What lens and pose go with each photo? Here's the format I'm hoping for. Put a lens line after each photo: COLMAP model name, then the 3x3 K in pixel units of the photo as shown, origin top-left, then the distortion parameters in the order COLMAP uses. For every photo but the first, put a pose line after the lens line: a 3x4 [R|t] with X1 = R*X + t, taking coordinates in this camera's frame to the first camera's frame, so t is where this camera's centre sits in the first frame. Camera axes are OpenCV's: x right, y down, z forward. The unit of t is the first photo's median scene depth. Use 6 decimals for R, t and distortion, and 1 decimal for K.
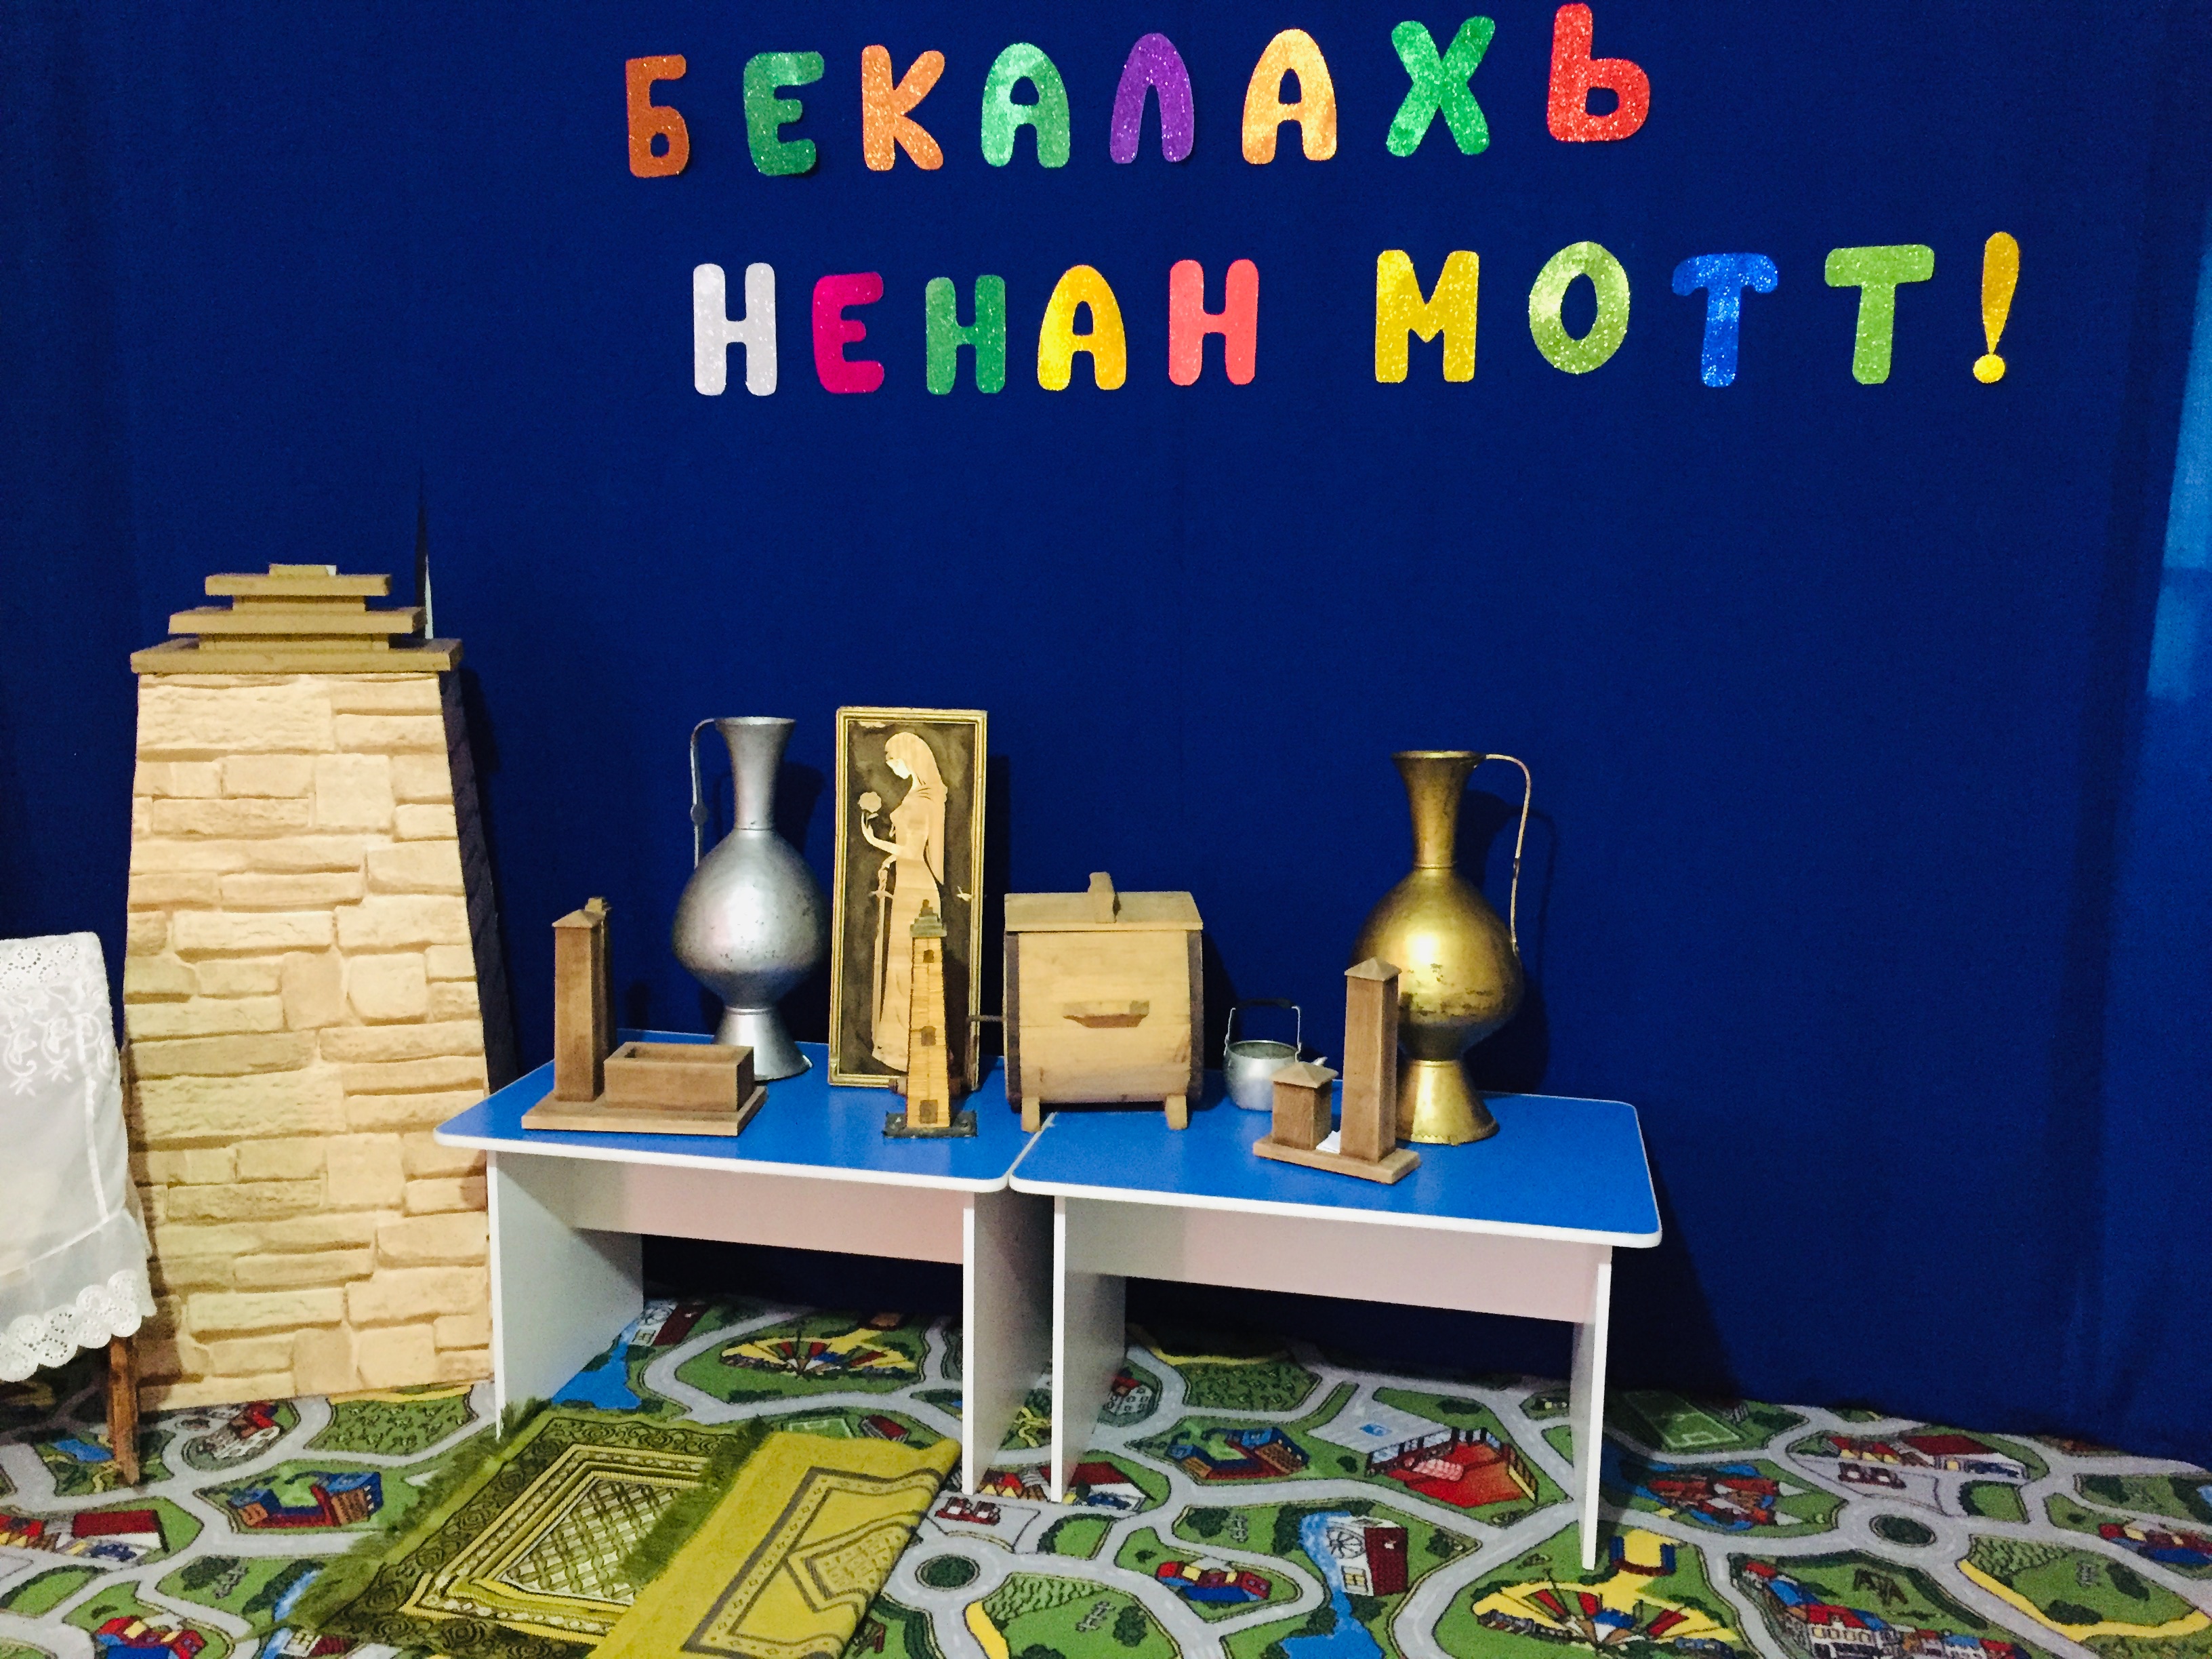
lens RADIAL K [[1899.2, 0, 1086.0], [0, 1899.2, 825.1], [0, 0, 1]] dist [0.072915, -0.097054]
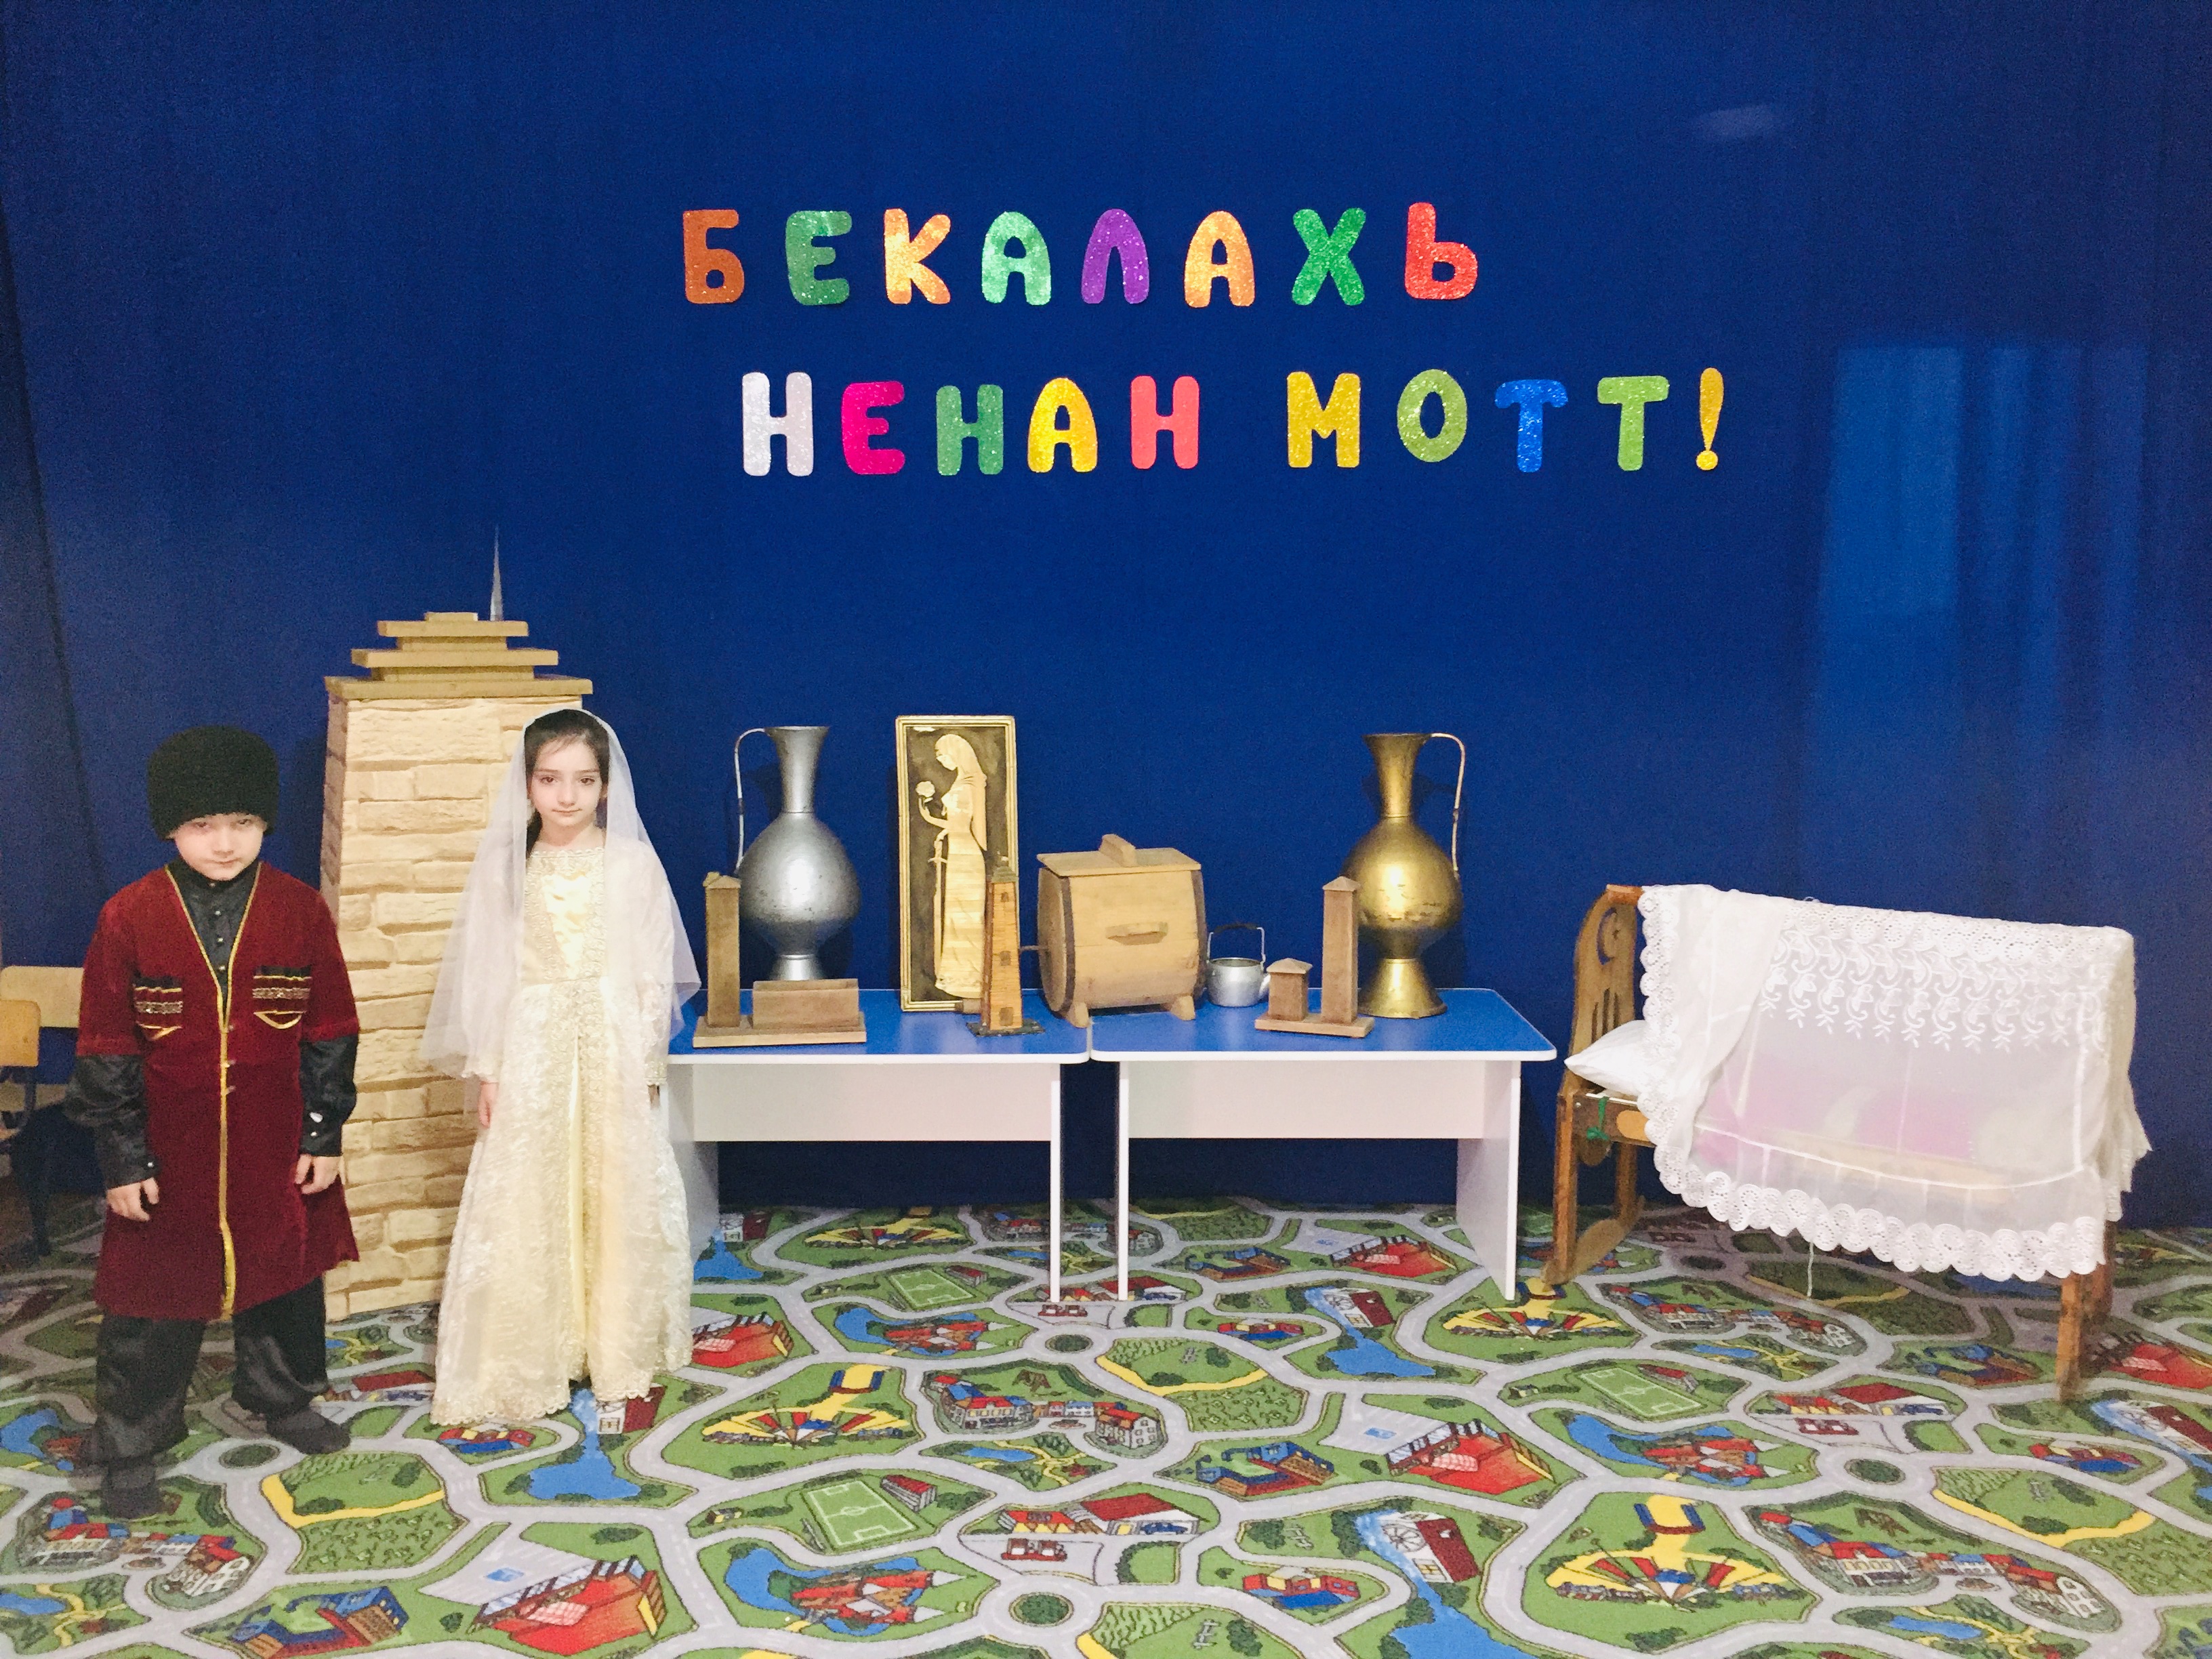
lens RADIAL K [[1899.2, 0, 1099.4], [0, 1899.2, 823.3], [0, 0, 1]] dist [0.072915, -0.097054]
pose [[0.975766, -0.036729, 0.215711, -0.282447], [0.046042, 0.998205, -0.038307, 0.066900], [-0.213917, 0.047310, 0.975706, -0.284062]]
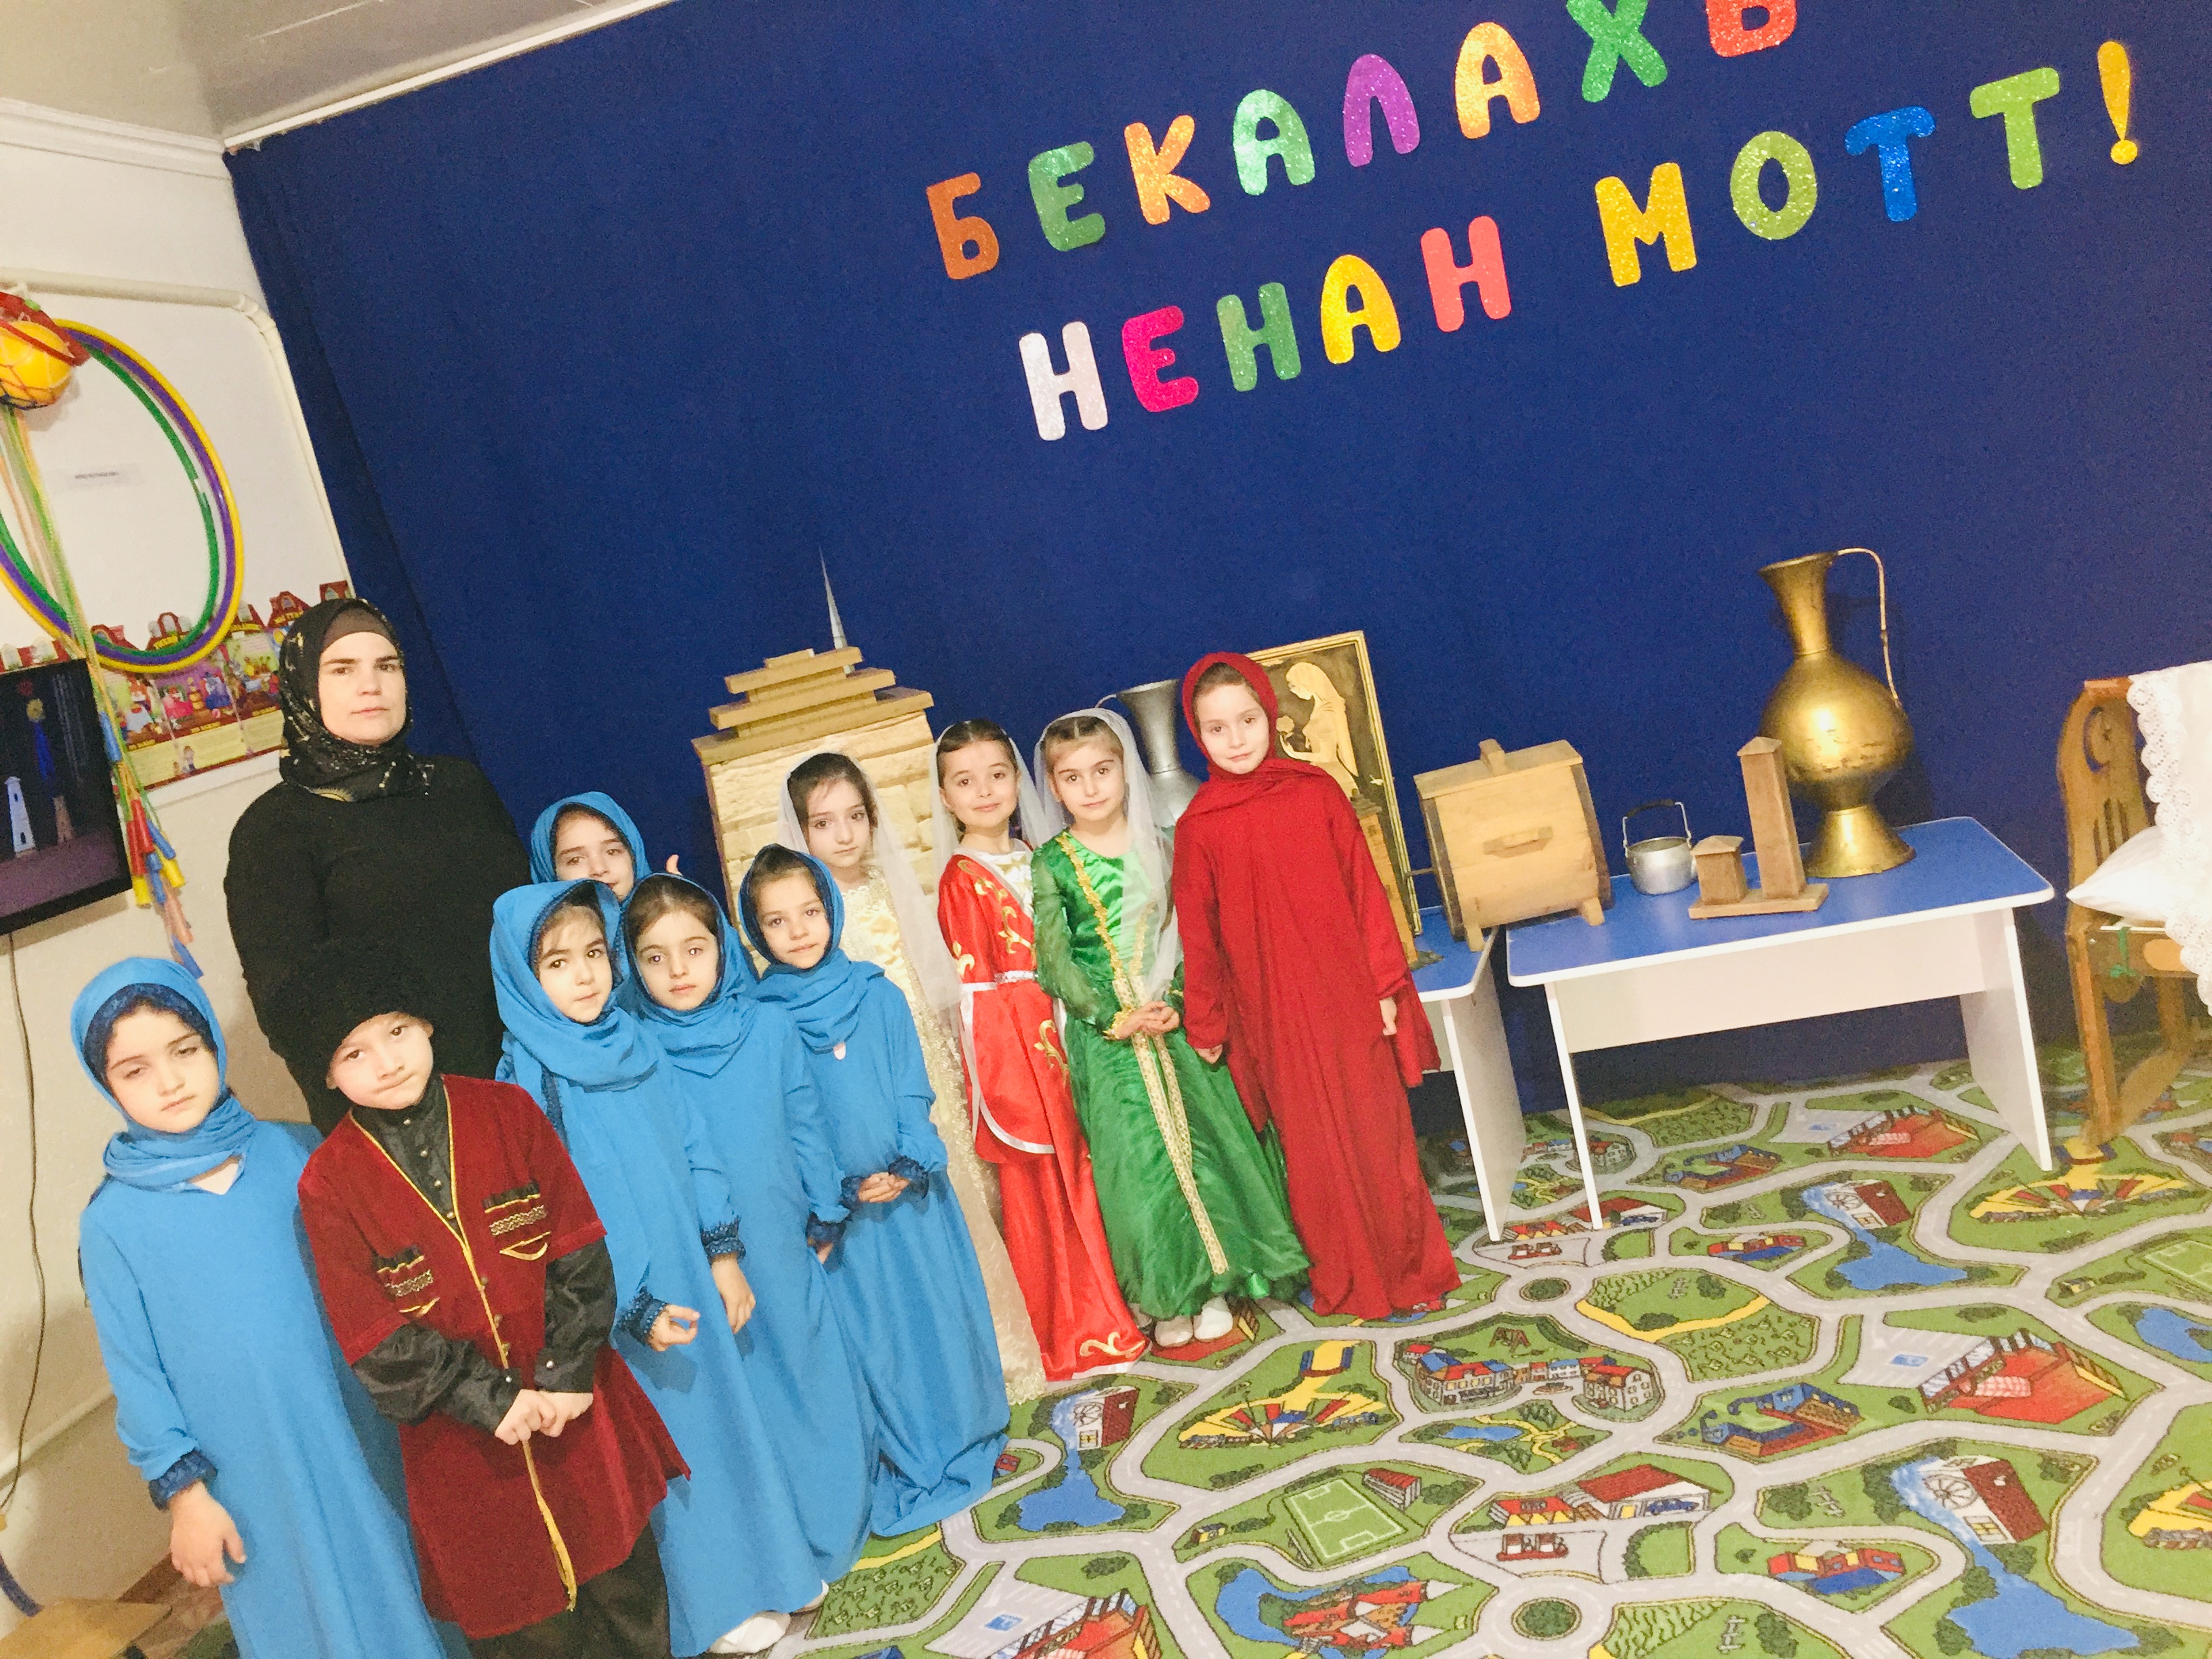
lens RADIAL K [[1899.2, 0, 1094.6], [0, 1899.2, 825.4], [0, 0, 1]] dist [0.072915, -0.097054]
pose [[0.970104, -0.240821, -0.030054, -0.214636], [0.241063, 0.970498, 0.004641, 0.013492], [0.028049, -0.011747, 0.999538, -0.227628]]
